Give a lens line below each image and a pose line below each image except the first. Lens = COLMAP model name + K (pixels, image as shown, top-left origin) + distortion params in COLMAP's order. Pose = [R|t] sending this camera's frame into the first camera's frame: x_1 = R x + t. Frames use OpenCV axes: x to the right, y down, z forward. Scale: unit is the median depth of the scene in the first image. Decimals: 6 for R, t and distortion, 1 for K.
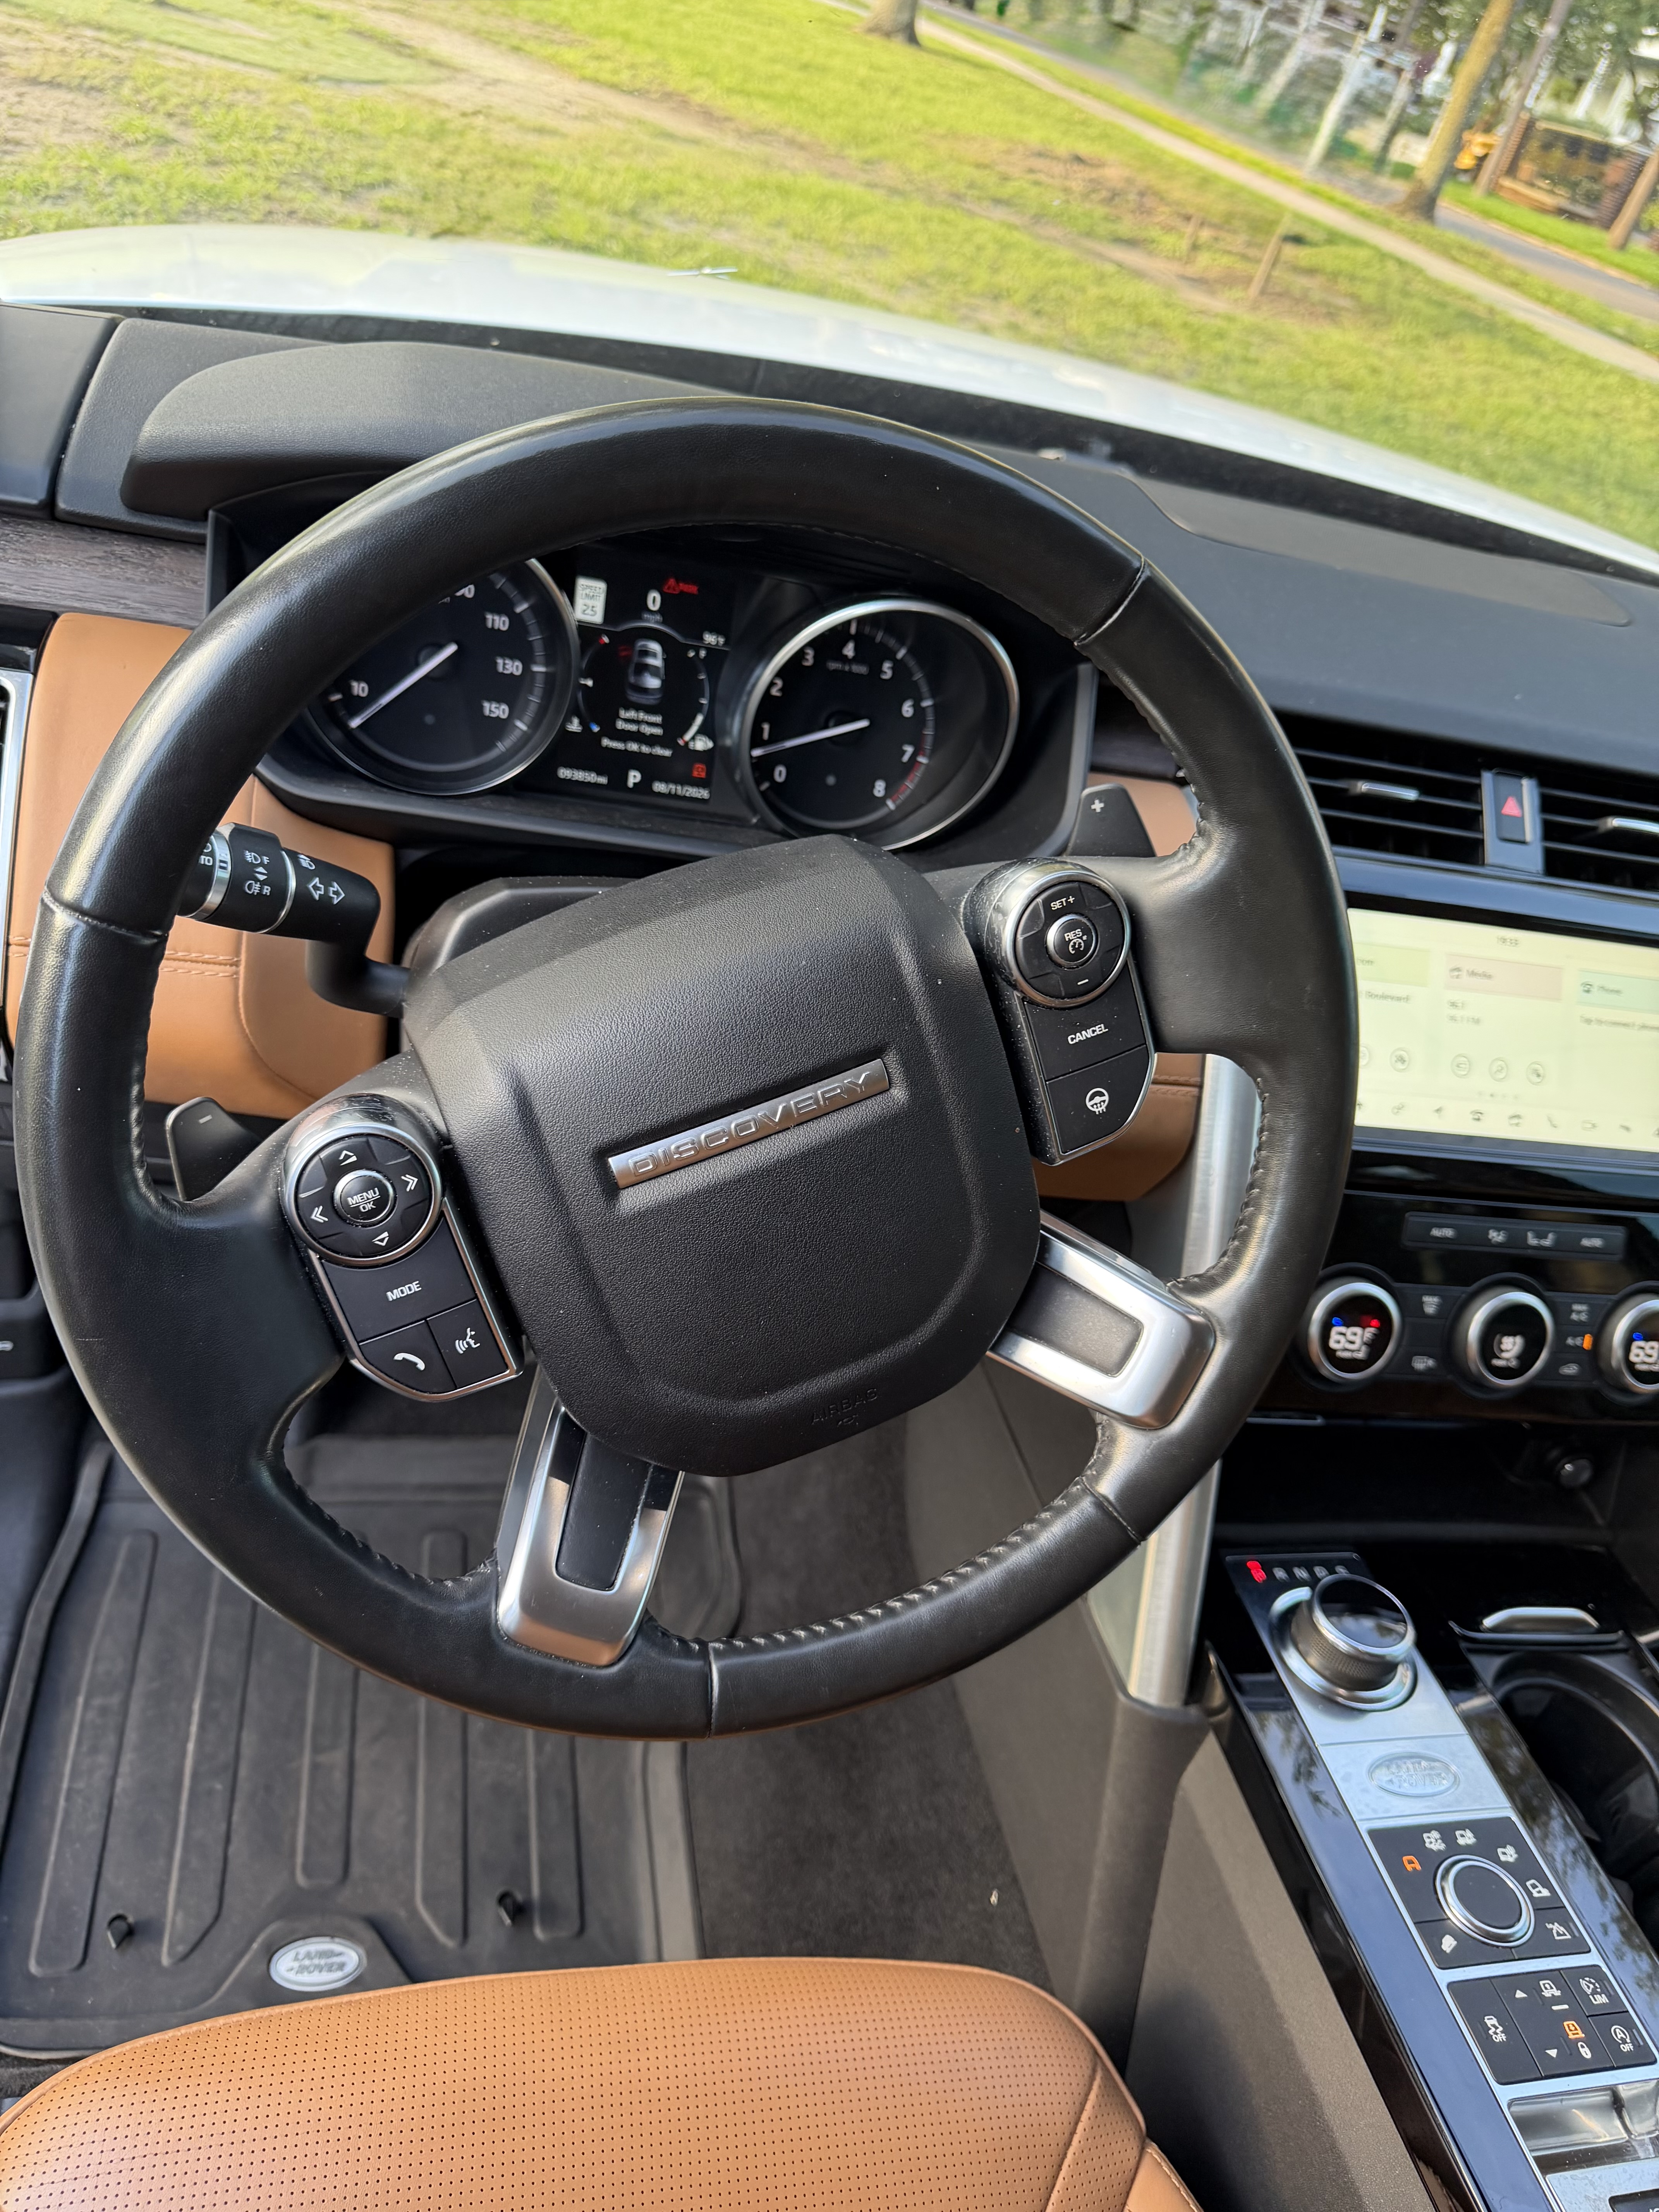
lens RADIAL K [[1576.0, 0, 829.5], [0, 1576.0, 1106.0], [0, 0, 1]] dist [0.036293, -0.045589]
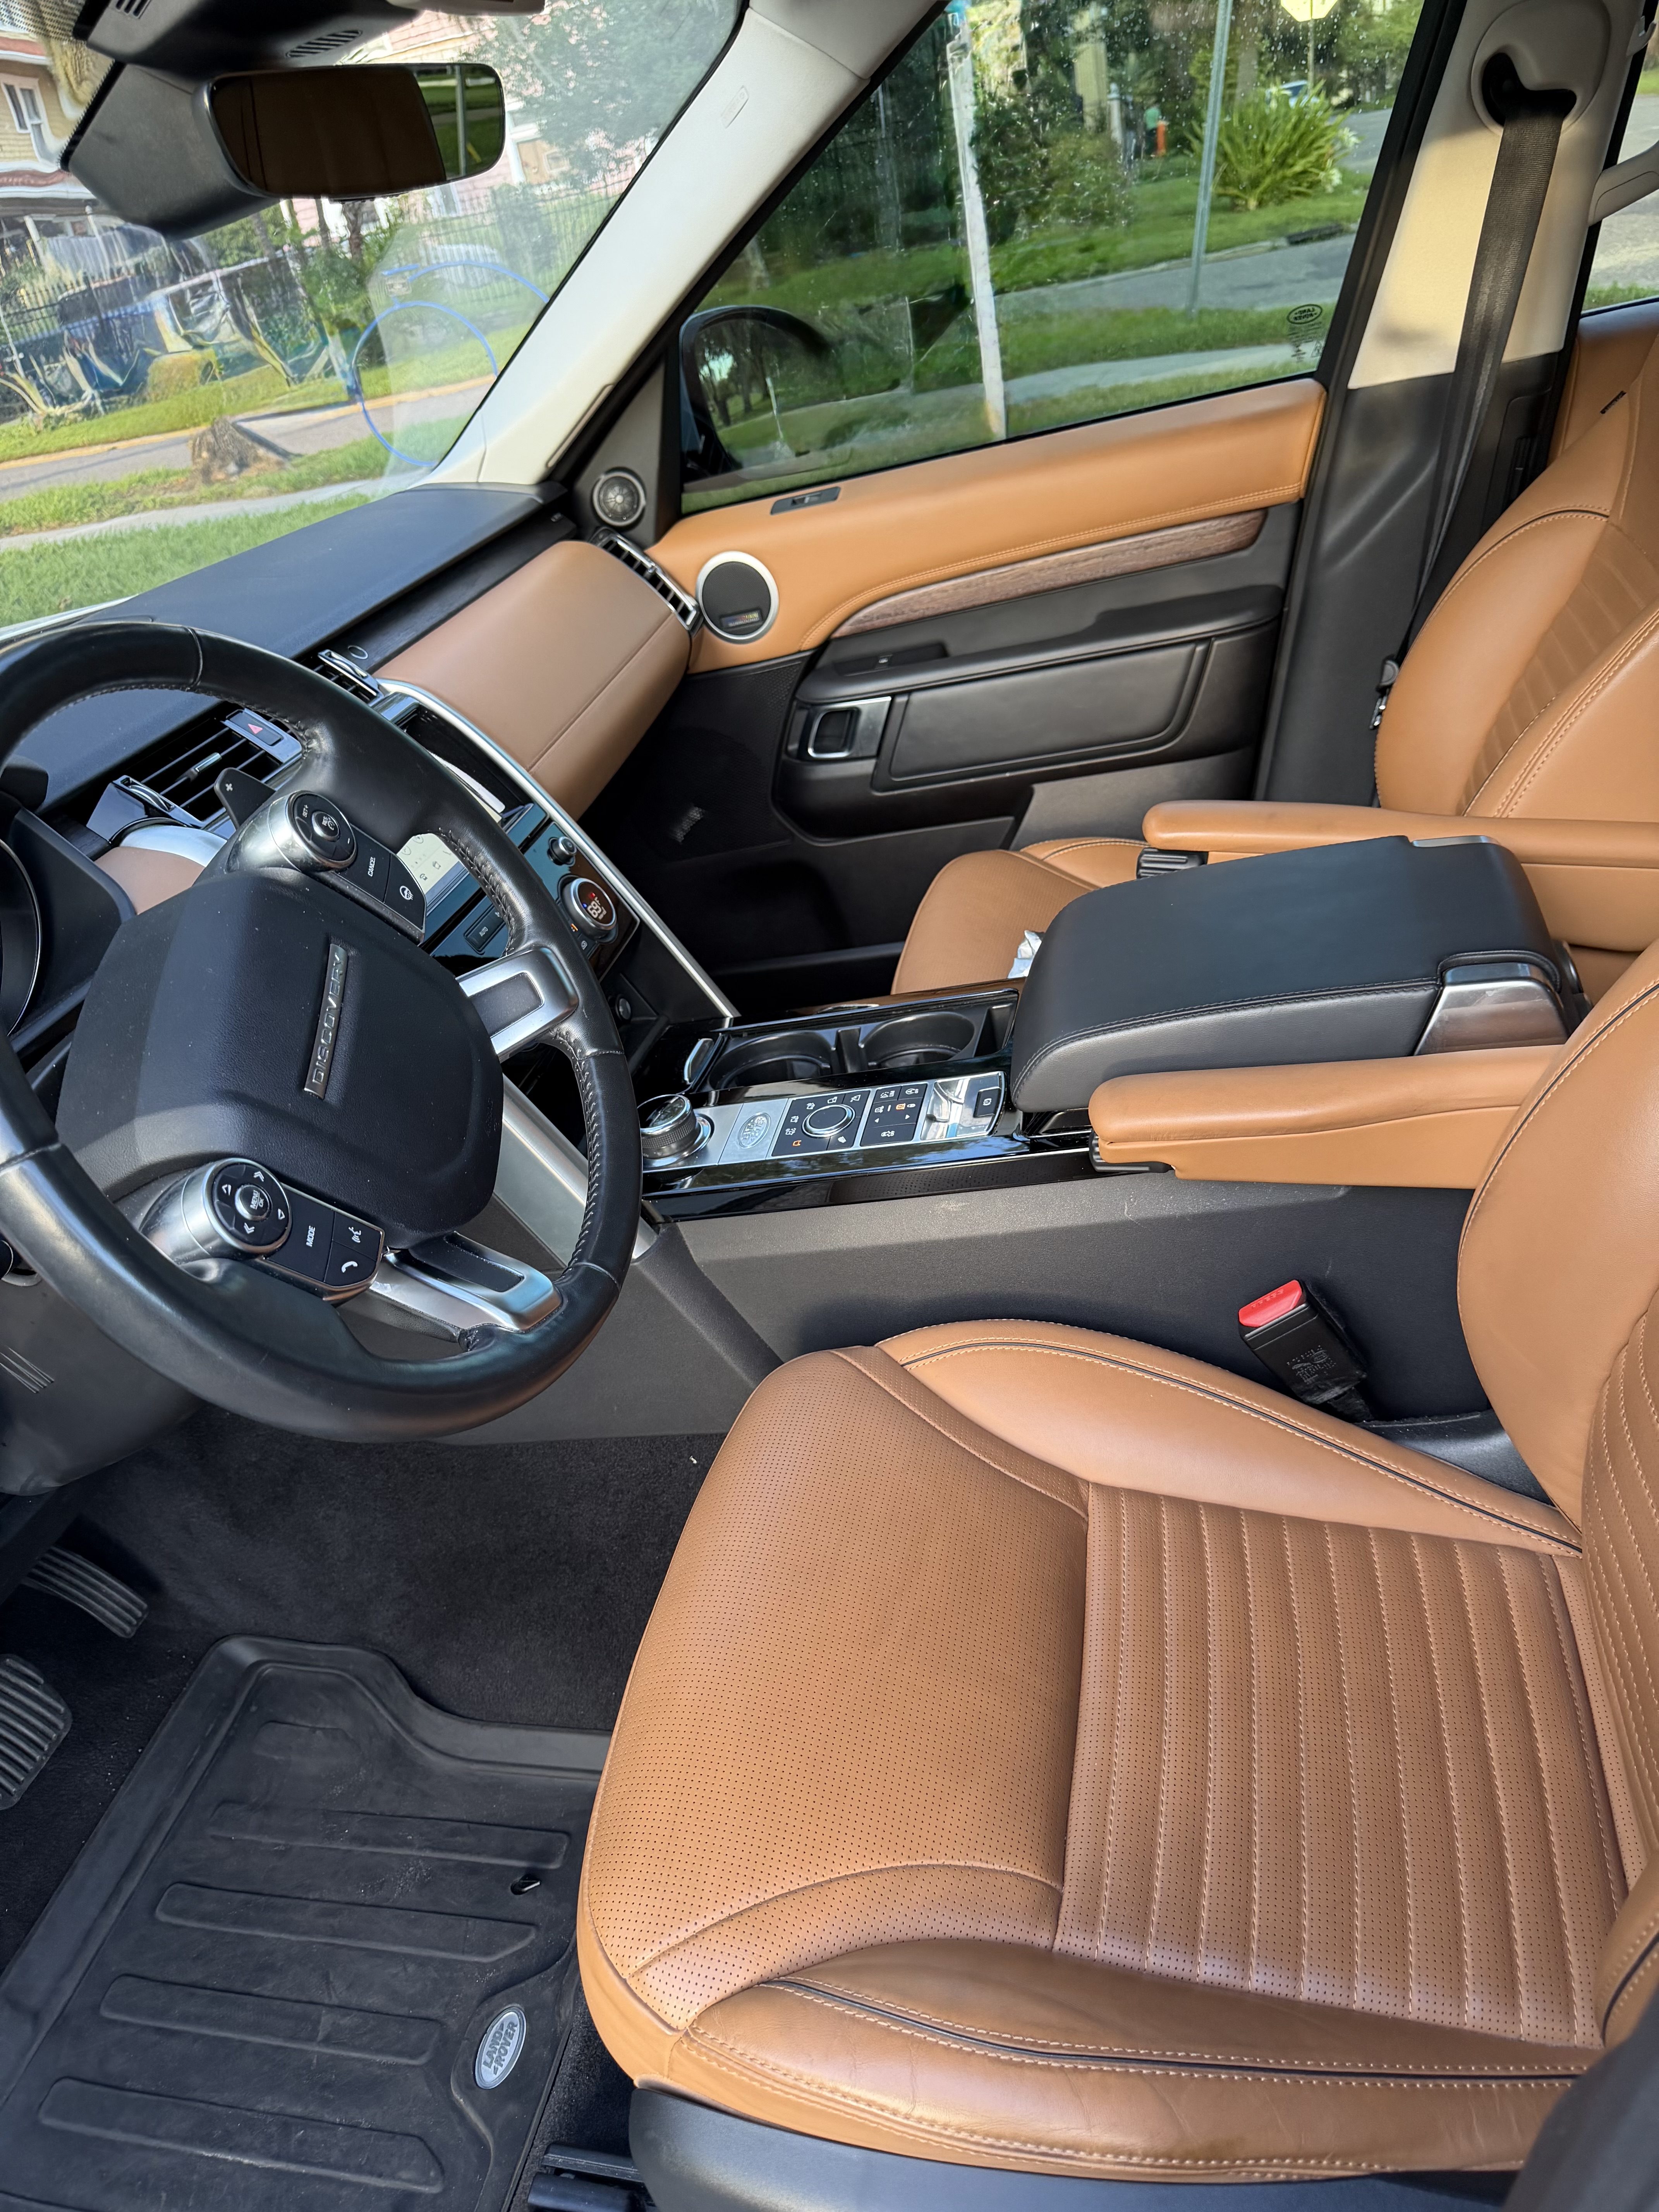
lens RADIAL K [[1576.0, 0, 829.5], [0, 1576.0, 1106.0], [0, 0, 1]] dist [0.036293, -0.045589]
pose [[0.323977, -0.706325, 0.629400, -0.676500], [0.743515, 0.601470, 0.292264, -0.017941], [-0.584999, 0.373281, 0.720026, -0.263733]]
